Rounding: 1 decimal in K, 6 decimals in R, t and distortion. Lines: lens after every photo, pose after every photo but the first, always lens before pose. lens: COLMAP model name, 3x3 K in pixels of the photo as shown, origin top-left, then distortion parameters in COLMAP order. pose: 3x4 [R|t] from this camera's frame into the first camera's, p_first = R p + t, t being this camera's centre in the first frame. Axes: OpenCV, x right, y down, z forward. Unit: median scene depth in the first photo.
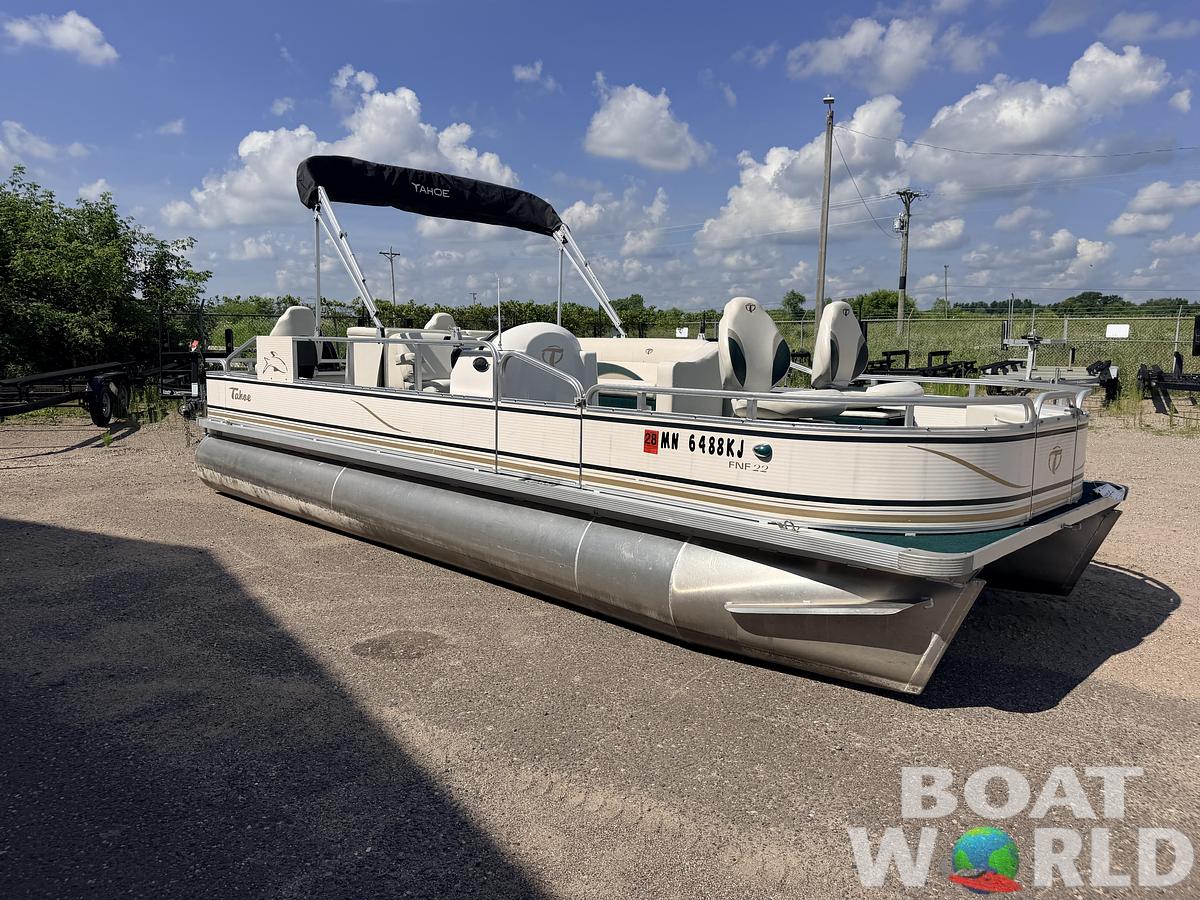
lens RADIAL K [[842.9, 0, 598.7], [0, 842.9, 449.7], [0, 0, 1]] dist [0.062496, -0.082953]
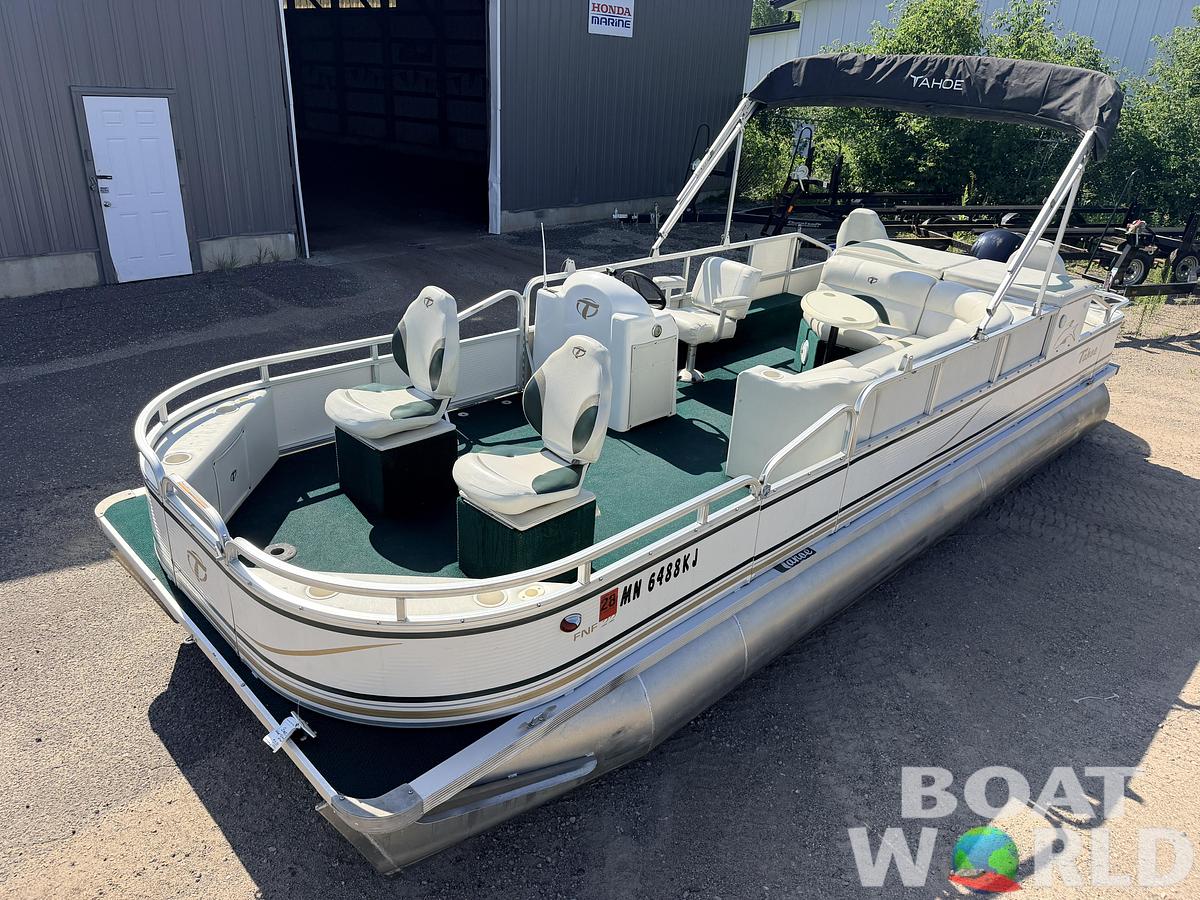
lens RADIAL K [[861.5, 0, 597.8], [0, 861.5, 453.3], [0, 0, 1]] dist [0.036587, -0.054377]
pose [[-0.031019, 0.406561, -0.913097, 0.929586], [-0.179242, 0.896465, 0.405245, -0.368612], [0.983316, 0.176235, 0.045065, 0.991199]]
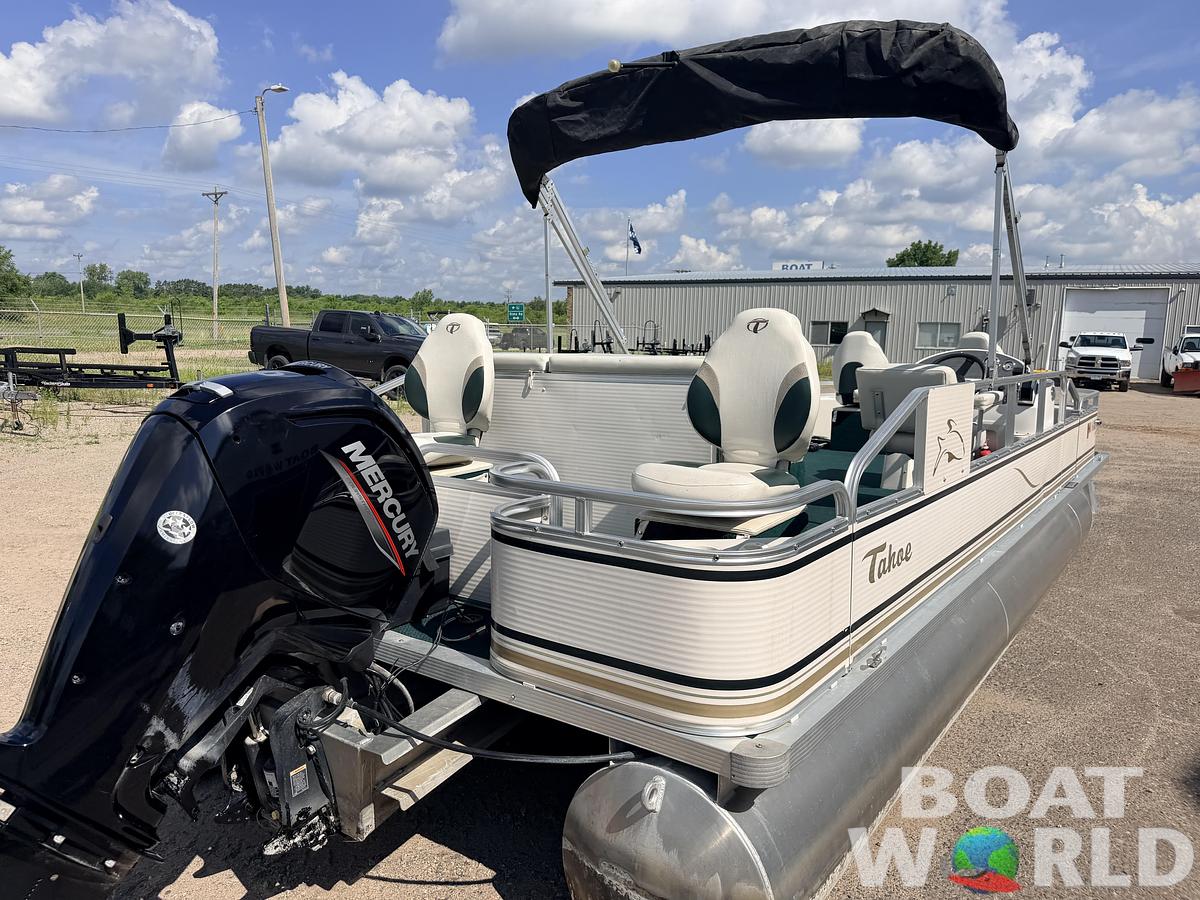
lens RADIAL K [[859.5, 0, 604.0], [0, 859.5, 458.1], [0, 0, 1]] dist [0.033165, -0.036697]
pose [[-0.148423, -0.145773, 0.978121, -1.030195], [0.116161, 0.979659, 0.163629, -0.243882], [-0.982078, 0.137906, -0.128471, 1.584713]]
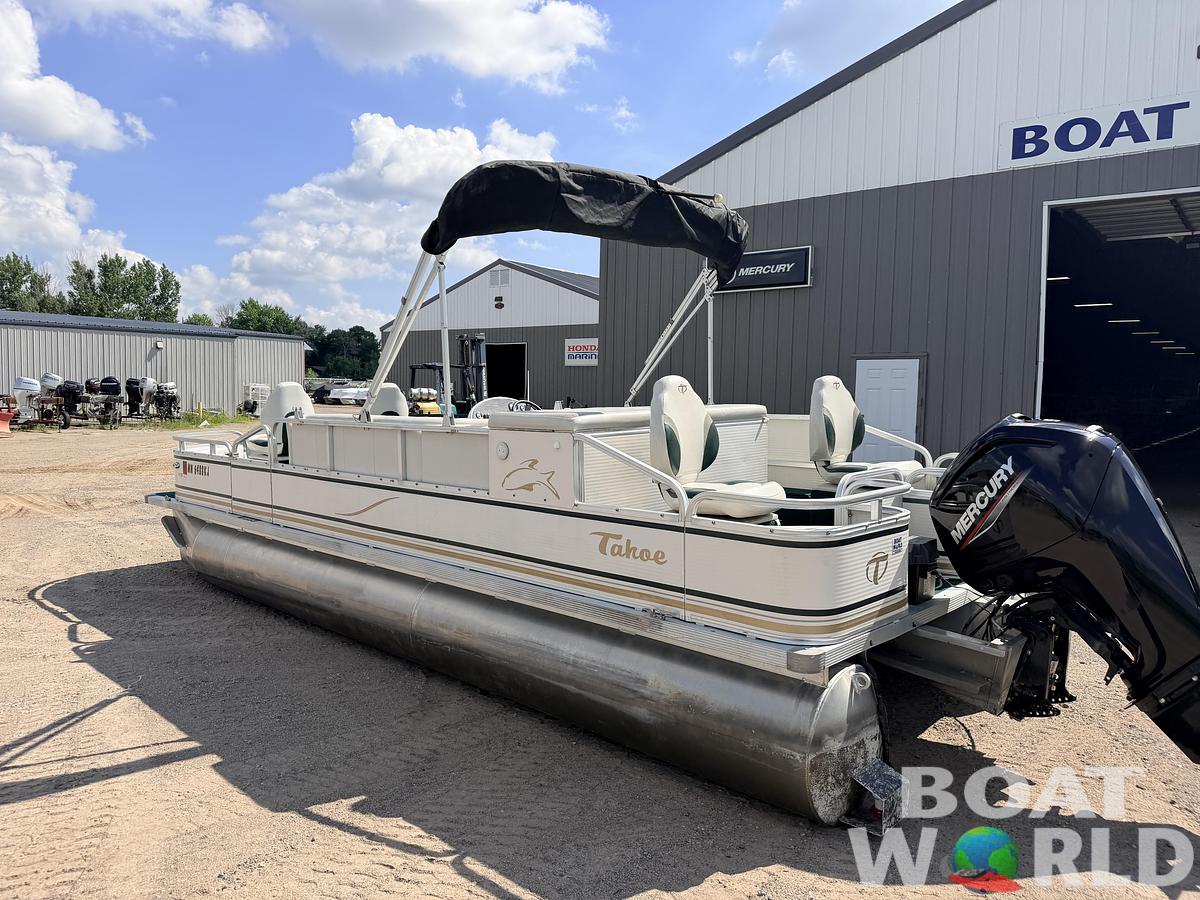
lens RADIAL K [[851.5, 0, 603.7], [0, 851.5, 449.2], [0, 0, 1]] dist [0.034555, -0.047532]
pose [[-0.999910, -0.012946, 0.003648, -0.238565], [-0.011959, 0.979844, 0.199404, -0.343911], [-0.006156, 0.199343, -0.979910, 2.364690]]
